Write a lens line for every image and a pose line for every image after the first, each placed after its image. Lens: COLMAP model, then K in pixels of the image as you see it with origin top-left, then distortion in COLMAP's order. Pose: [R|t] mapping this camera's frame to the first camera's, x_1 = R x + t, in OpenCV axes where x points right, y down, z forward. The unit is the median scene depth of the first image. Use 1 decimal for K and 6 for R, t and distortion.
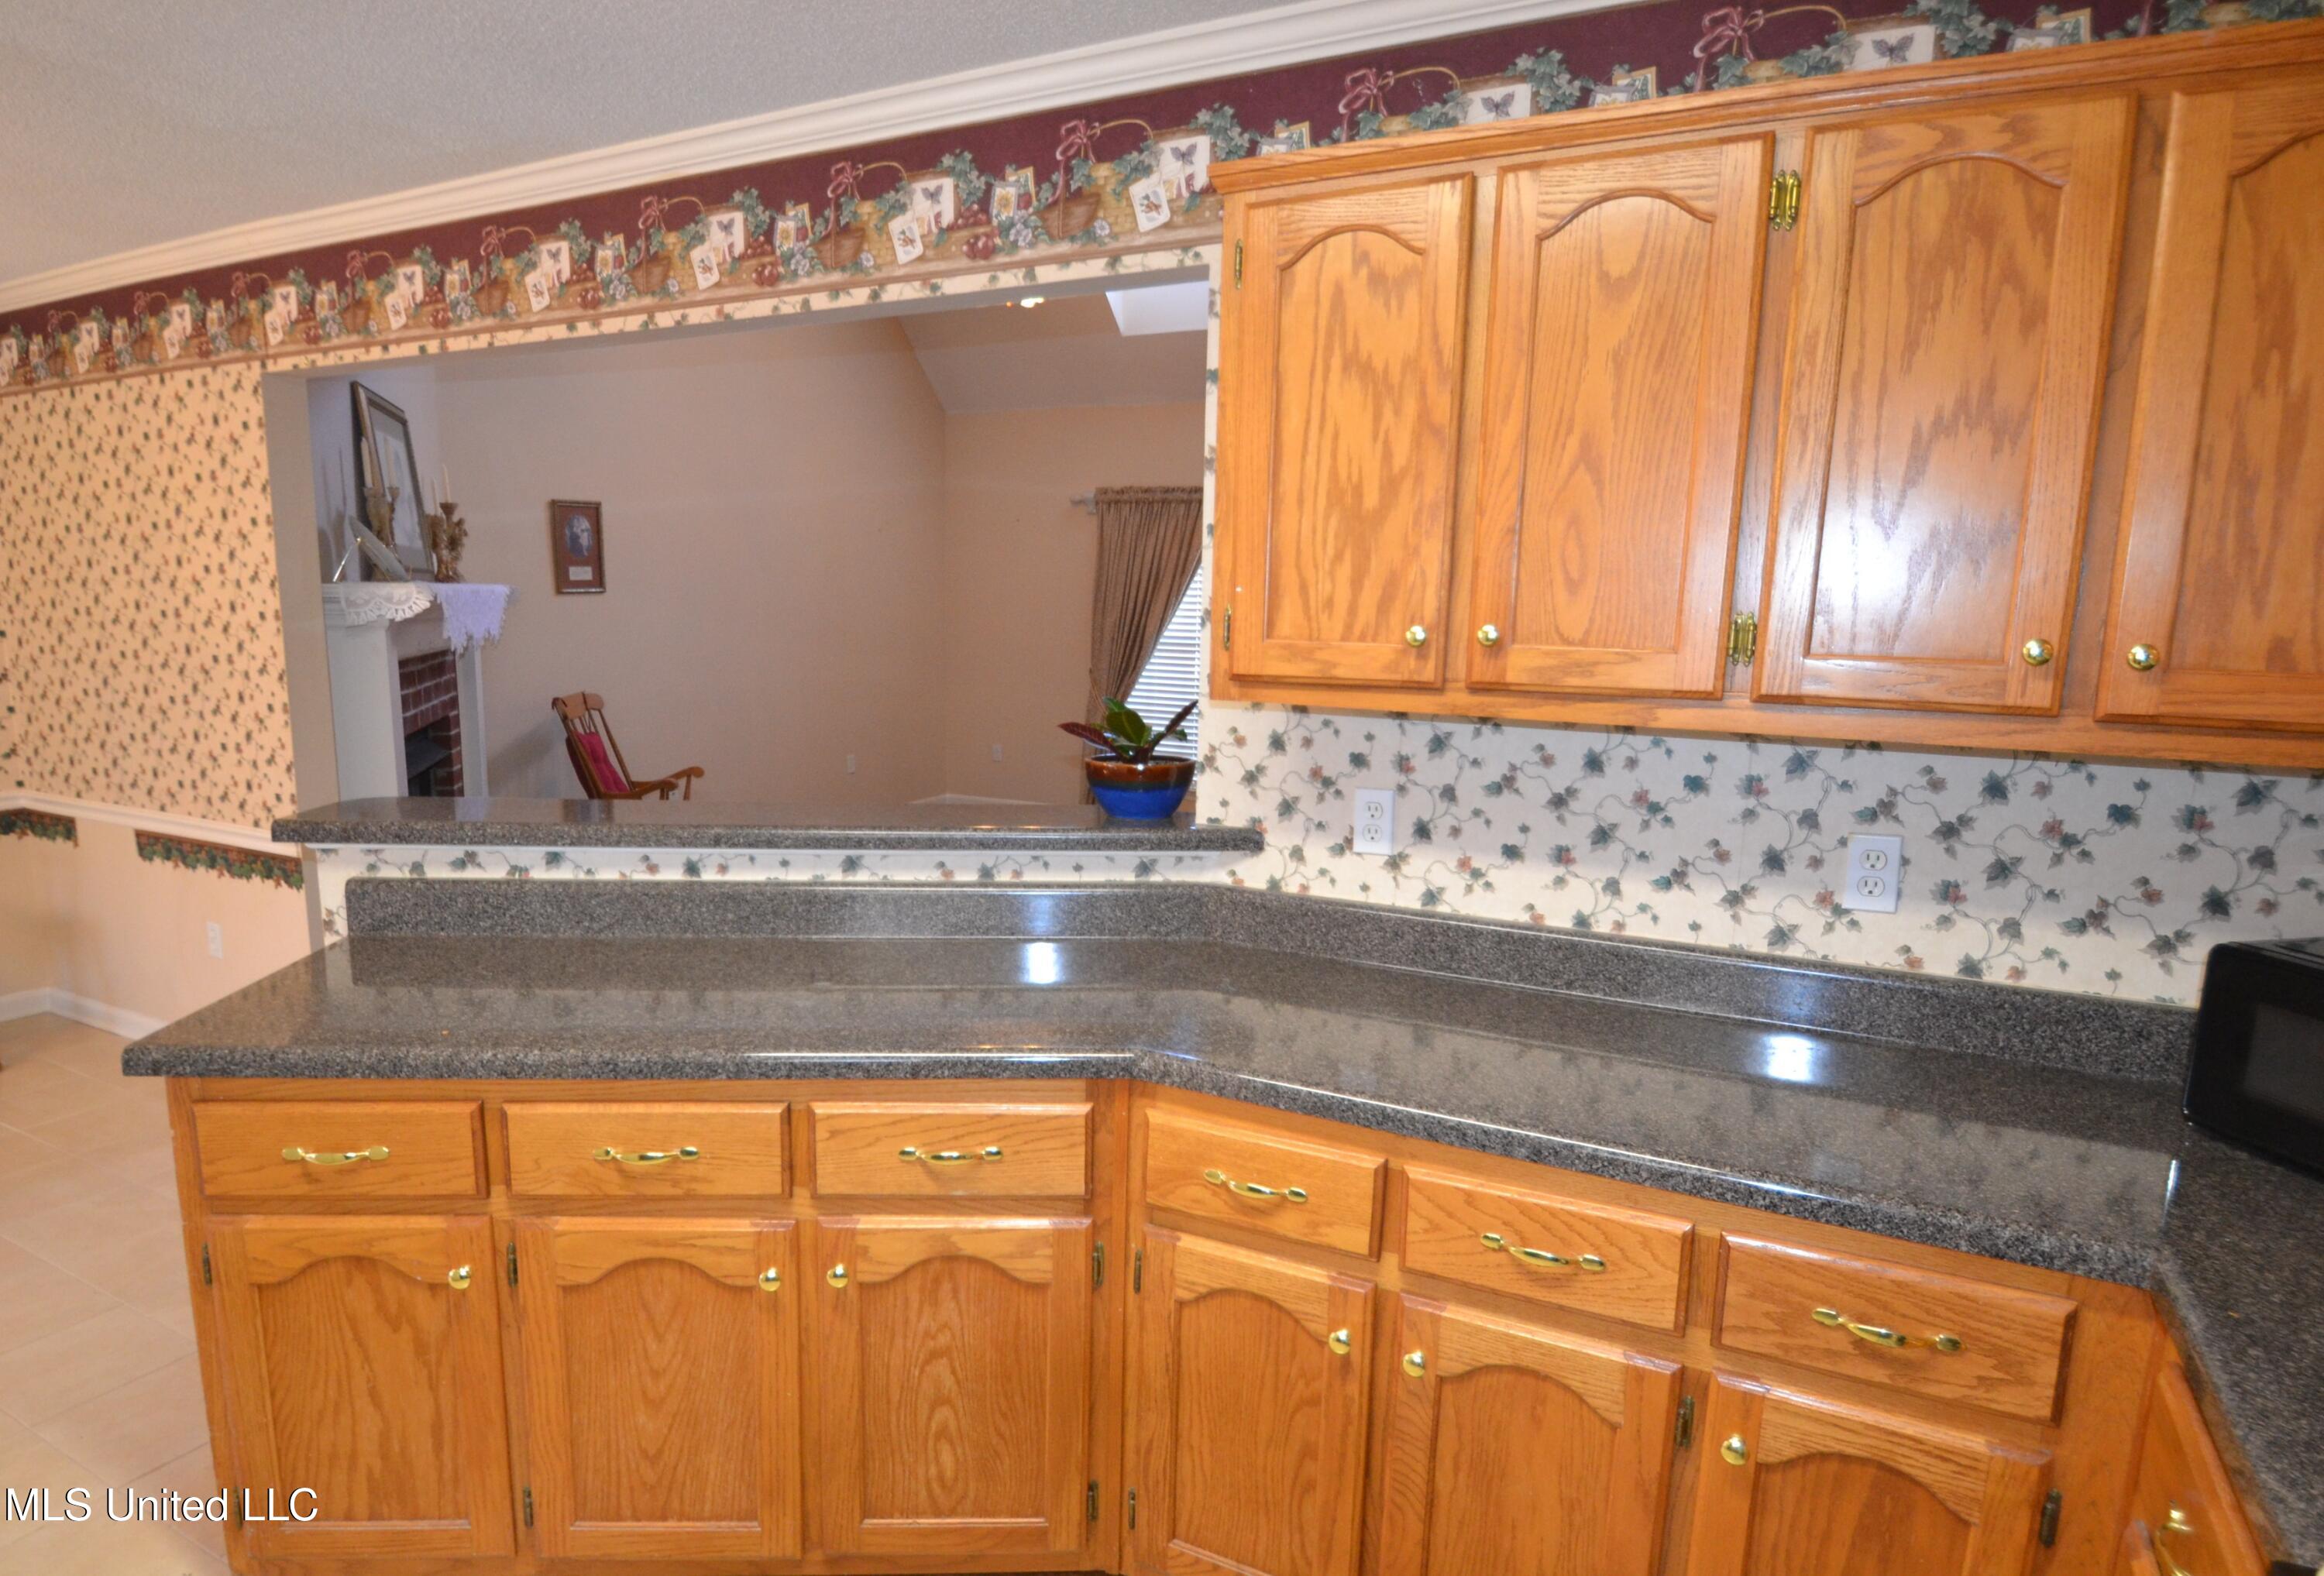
lens RADIAL K [[1313.5, 0, 1111.6], [0, 1313.5, 804.9], [0, 0, 1]] dist [-0.045372, 0.019409]
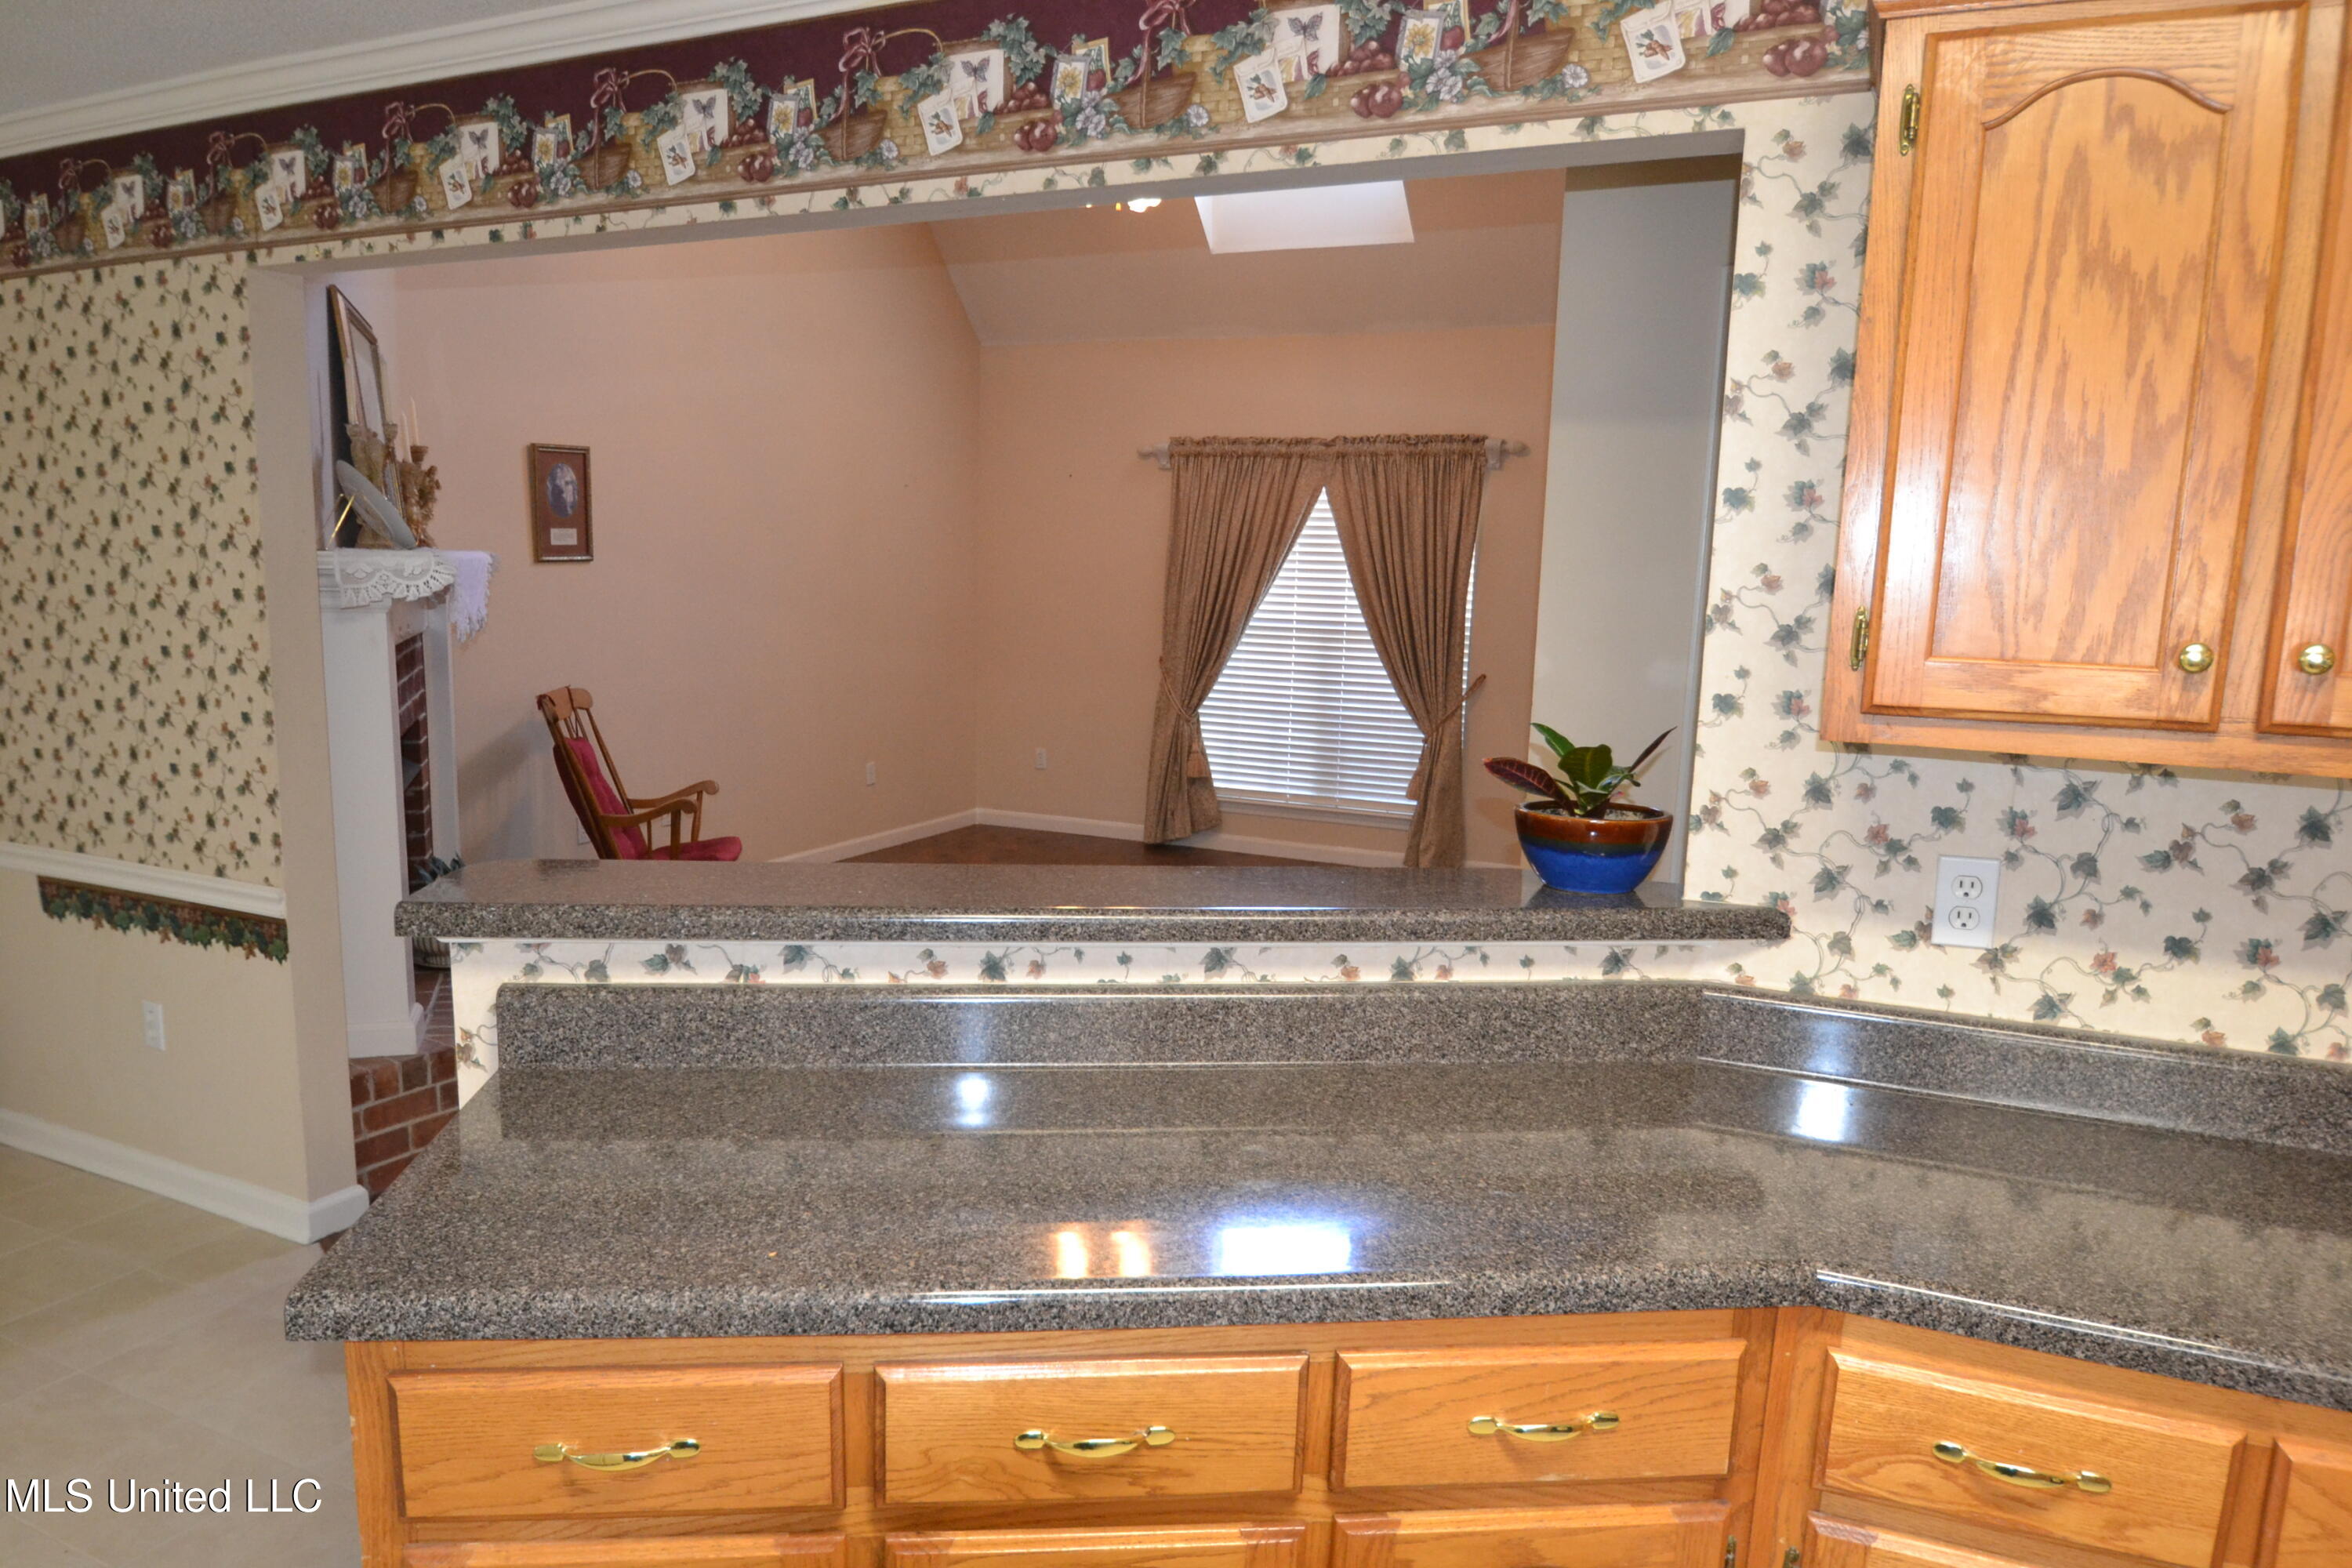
lens RADIAL K [[1531.7, 0, 1138.5], [0, 1531.7, 798.1], [0, 0, 1]] dist [-0.030614, -0.004681]
pose [[0.999008, 0.000151, 0.044525, -0.275859], [0.000093, 0.999985, -0.005473, -0.037927], [-0.044525, 0.005472, 0.998993, 0.169384]]
